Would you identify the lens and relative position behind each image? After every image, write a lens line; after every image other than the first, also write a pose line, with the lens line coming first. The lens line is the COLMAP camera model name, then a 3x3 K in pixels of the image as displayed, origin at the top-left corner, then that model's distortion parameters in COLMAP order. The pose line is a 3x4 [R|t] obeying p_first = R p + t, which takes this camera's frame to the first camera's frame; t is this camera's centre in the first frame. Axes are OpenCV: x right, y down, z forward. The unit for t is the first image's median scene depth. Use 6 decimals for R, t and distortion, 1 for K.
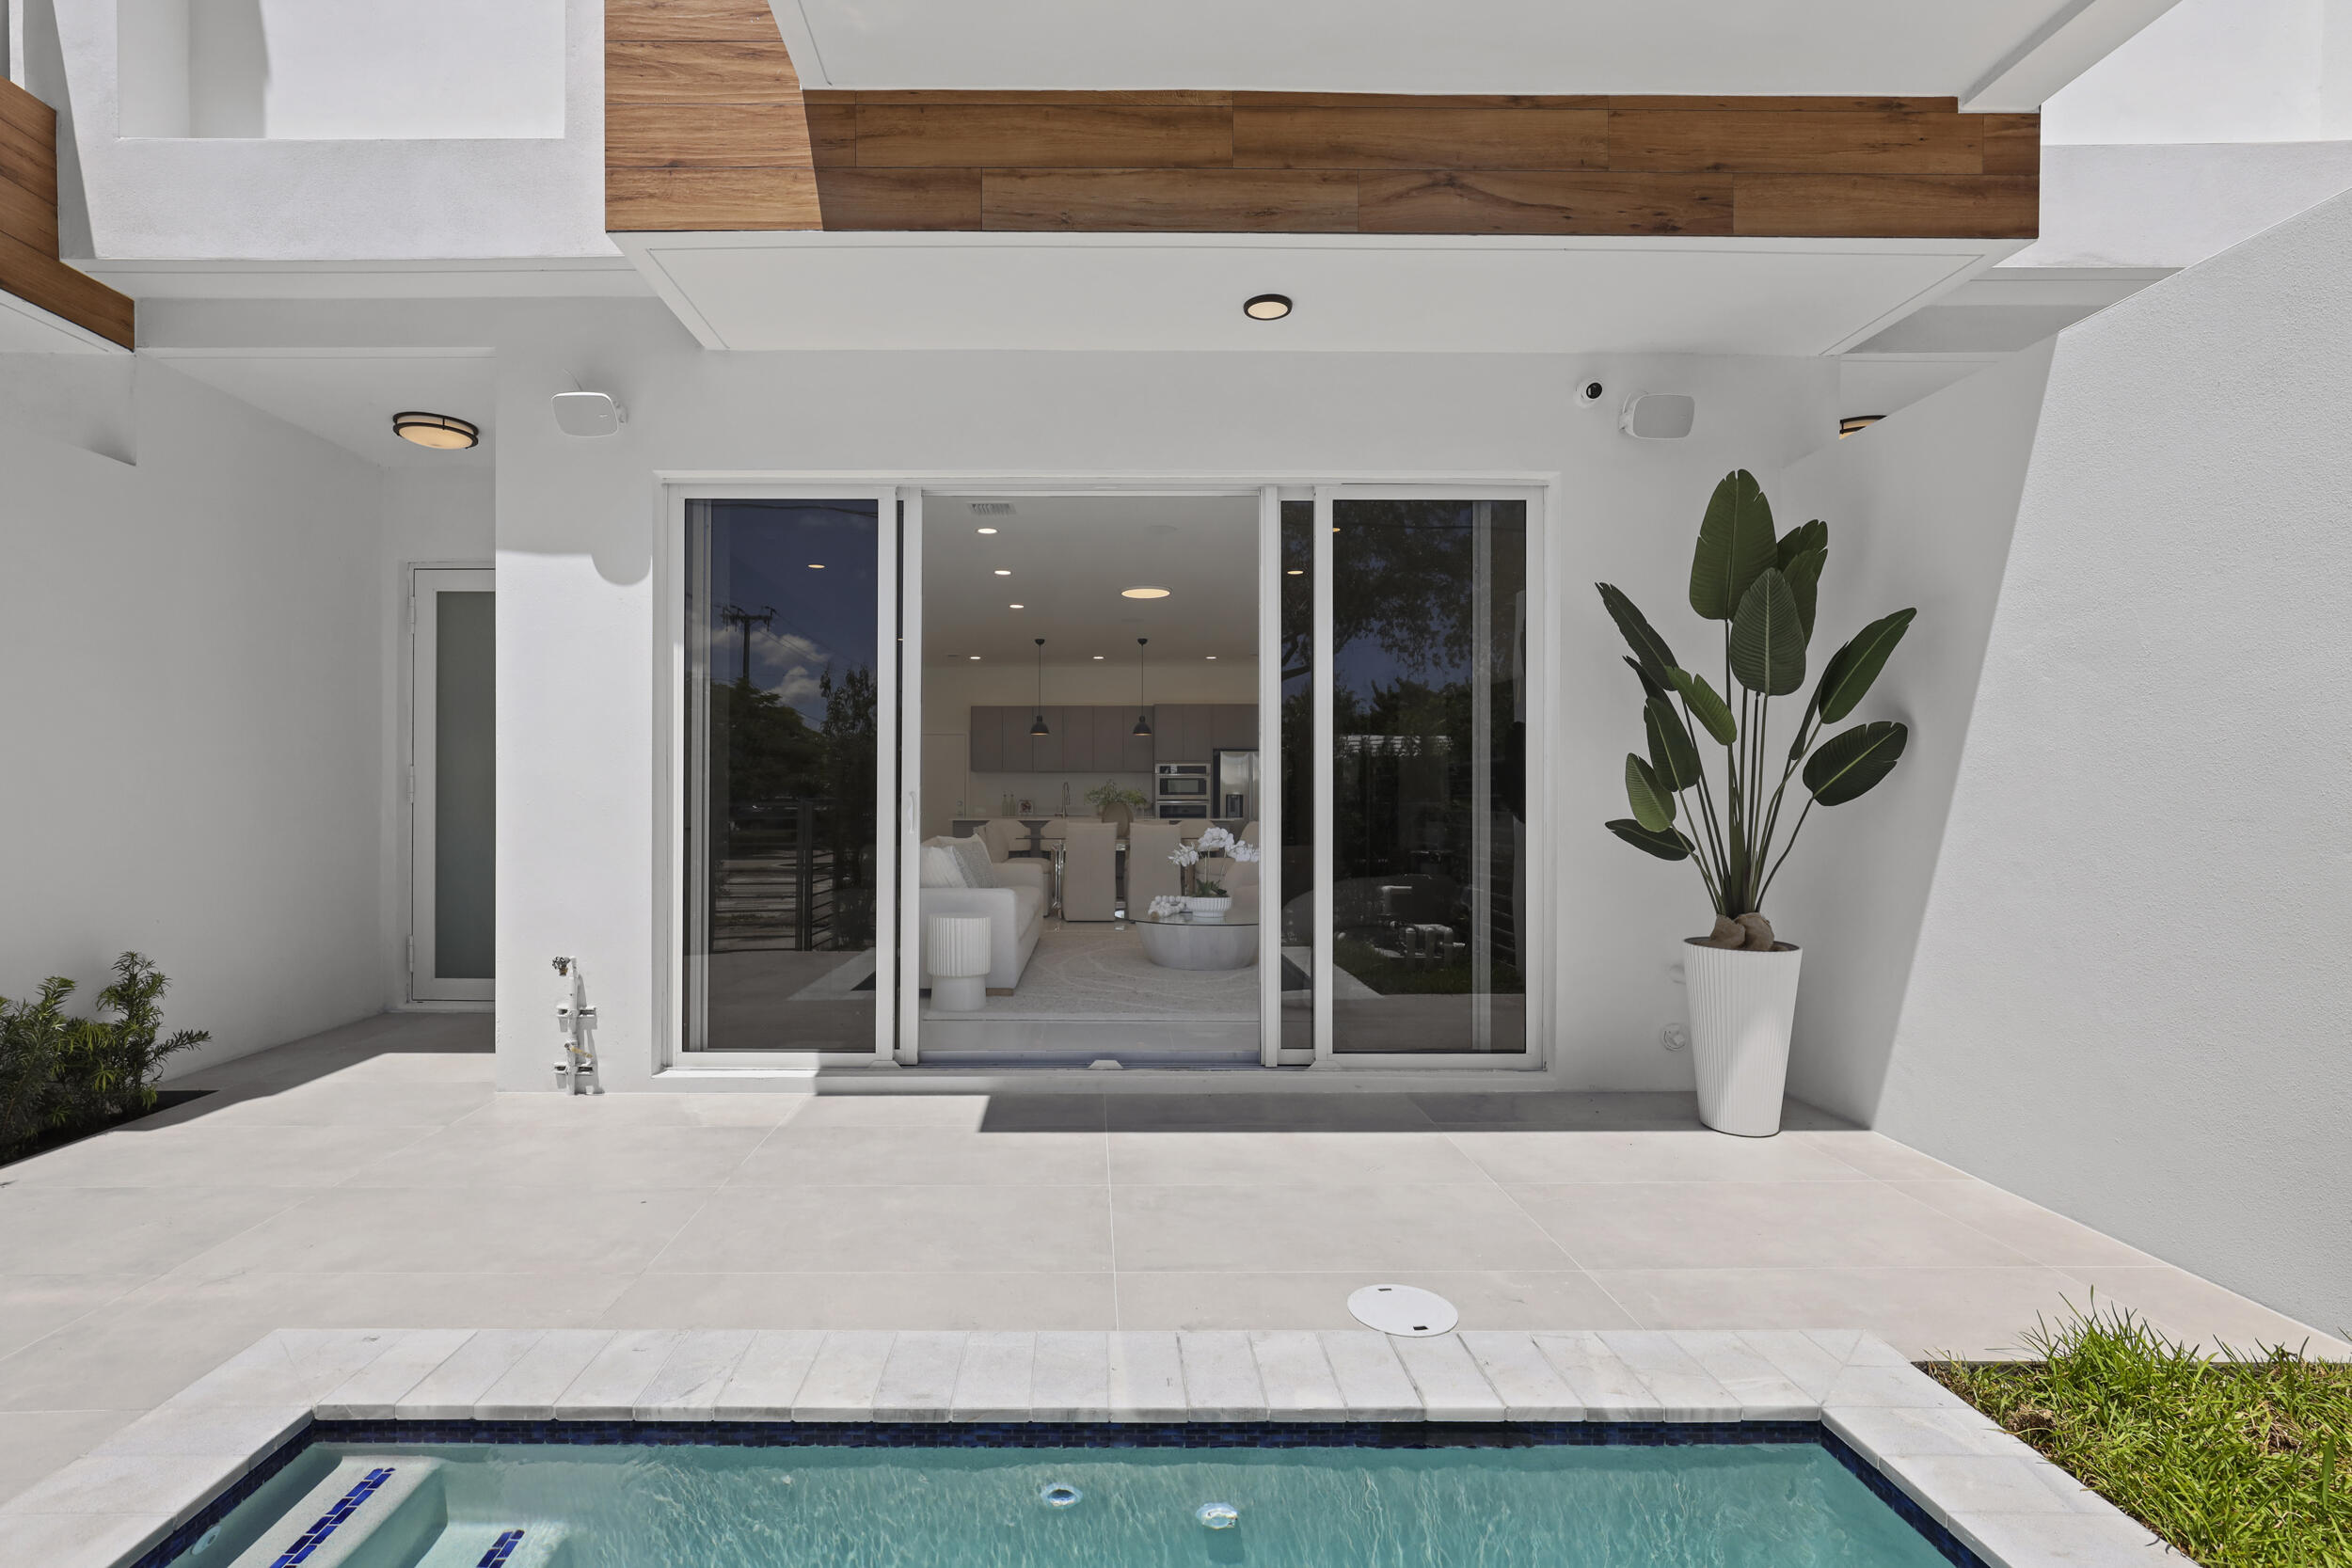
lens RADIAL K [[1063.5, 0, 1174.1], [0, 1063.5, 789.3], [0, 0, 1]] dist [-0.006178, 0.002118]
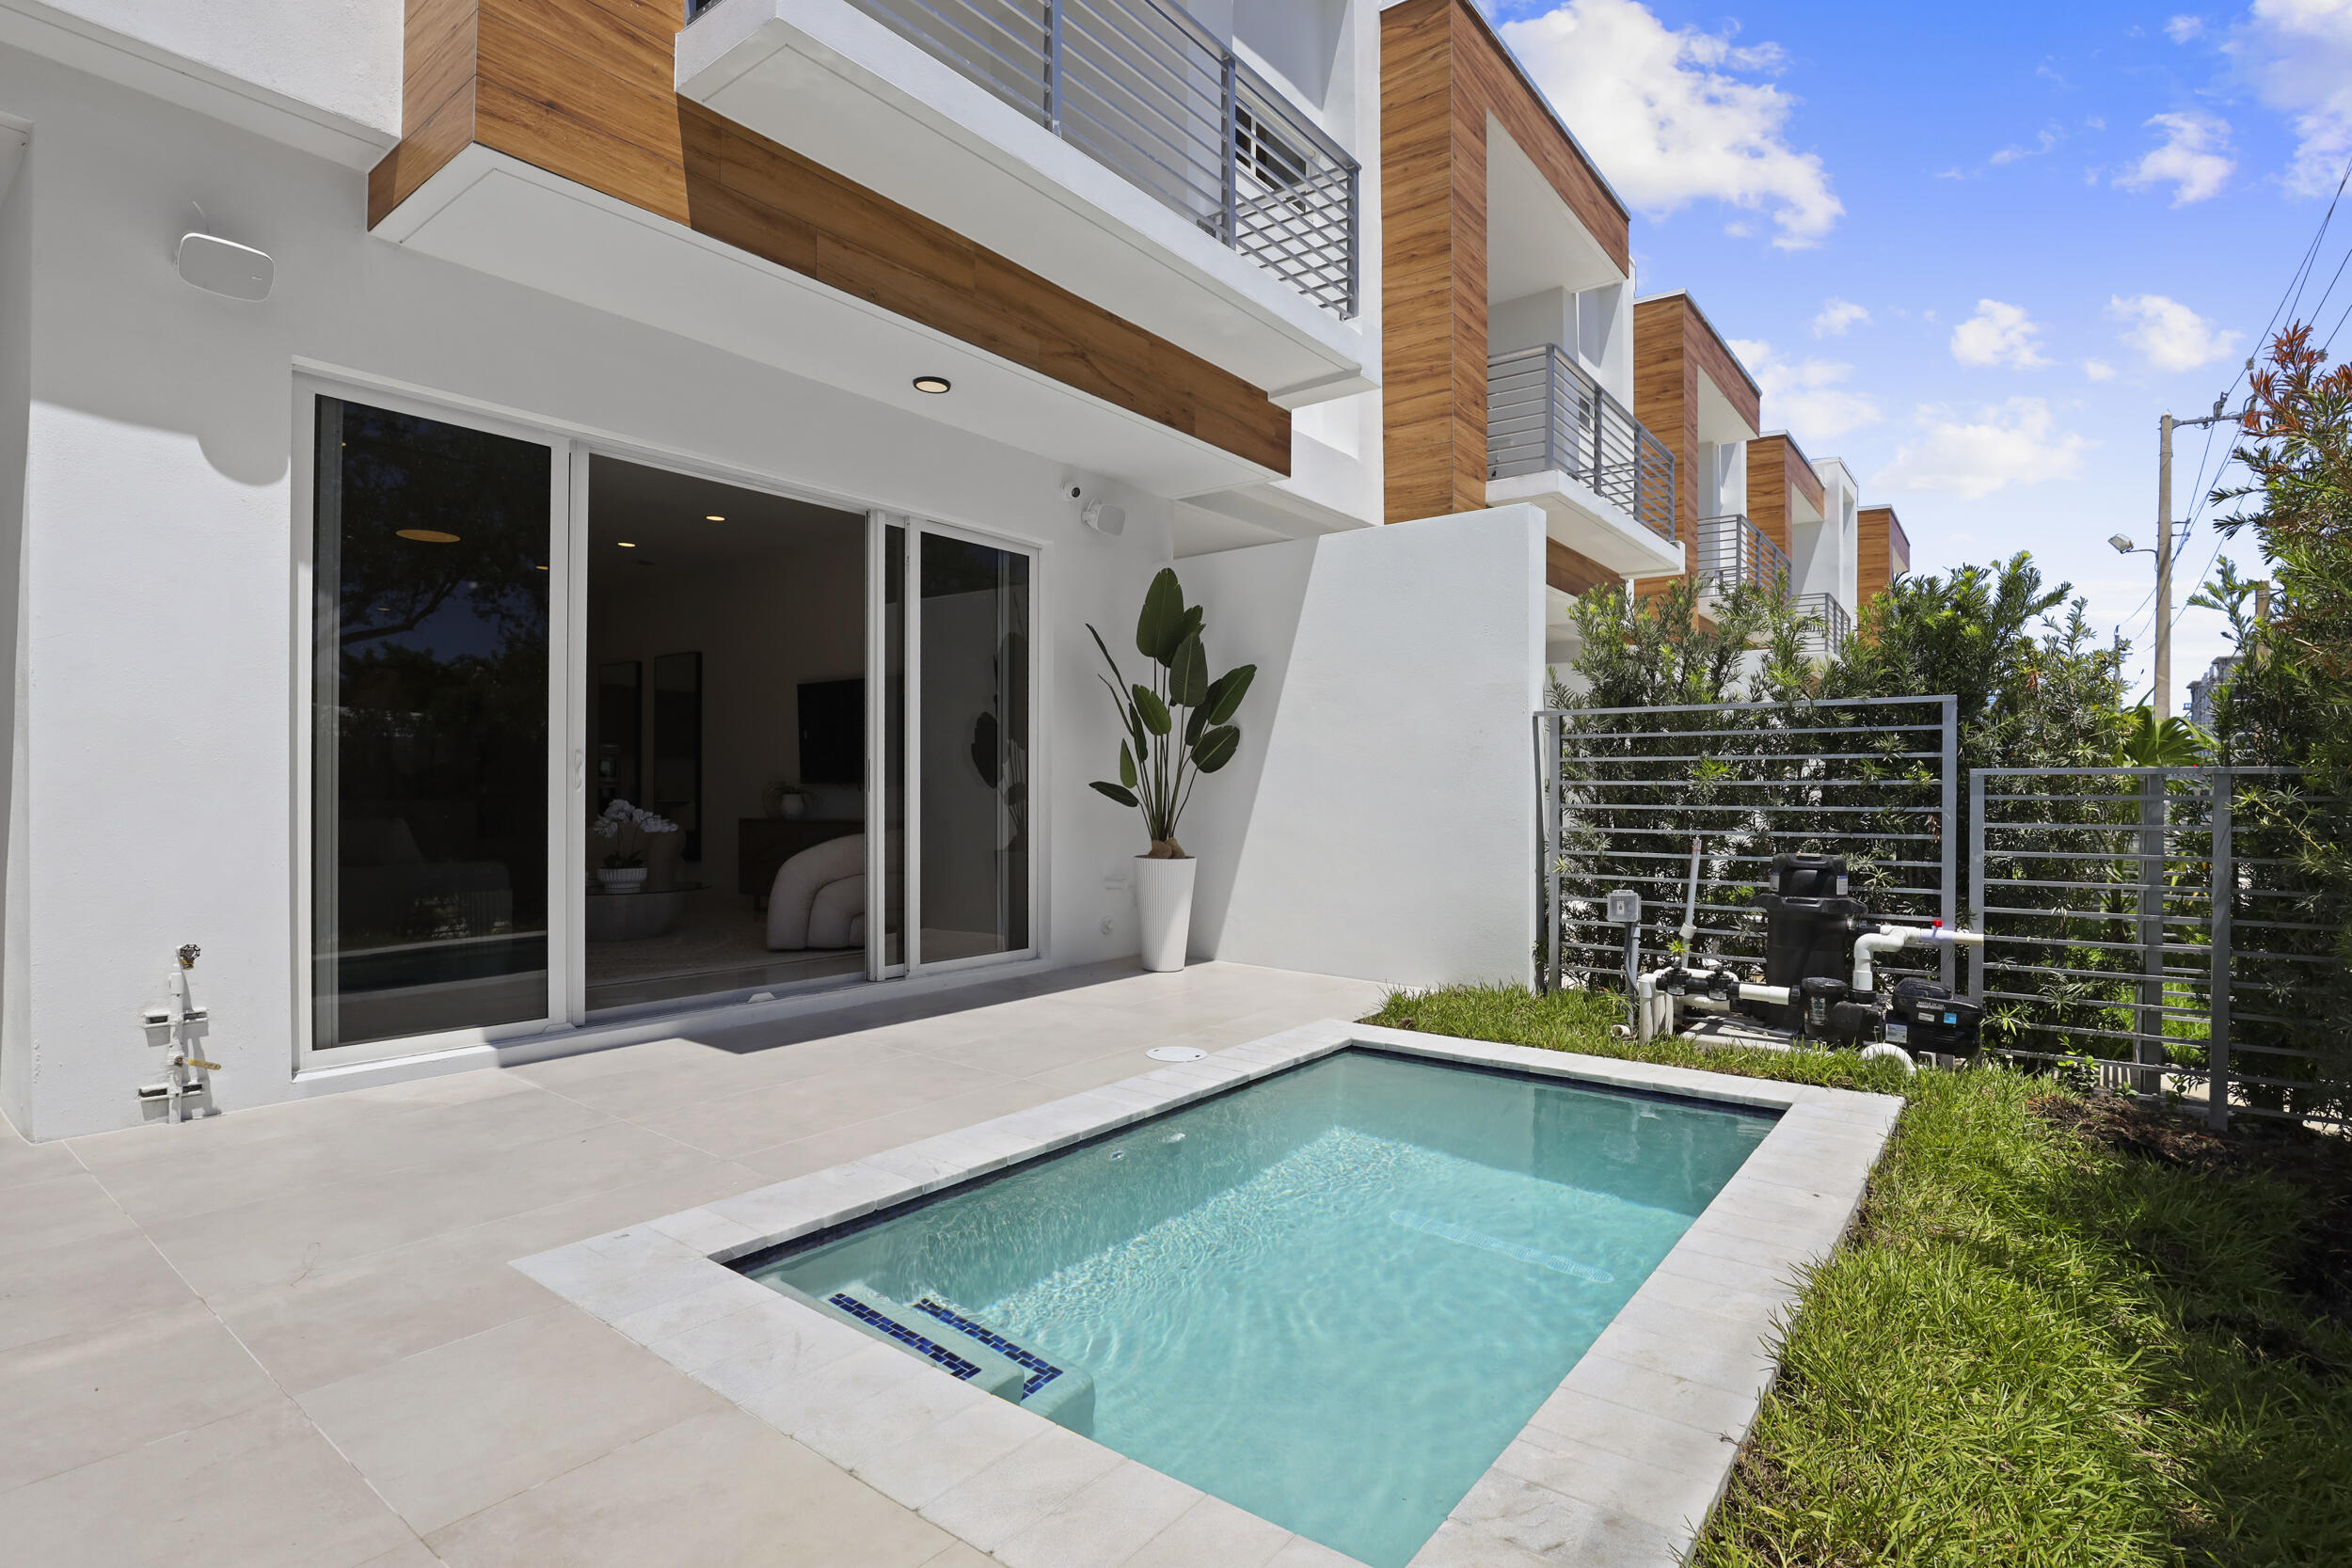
lens RADIAL K [[1063.5, 0, 1187.3], [0, 1063.5, 772.5], [0, 0, 1]] dist [-0.006178, 0.002118]
pose [[0.637571, 0.013060, 0.770281, -0.762789], [-0.007849, 0.999915, -0.010457, 0.034932], [-0.770352, 0.000621, 0.637619, -0.077832]]
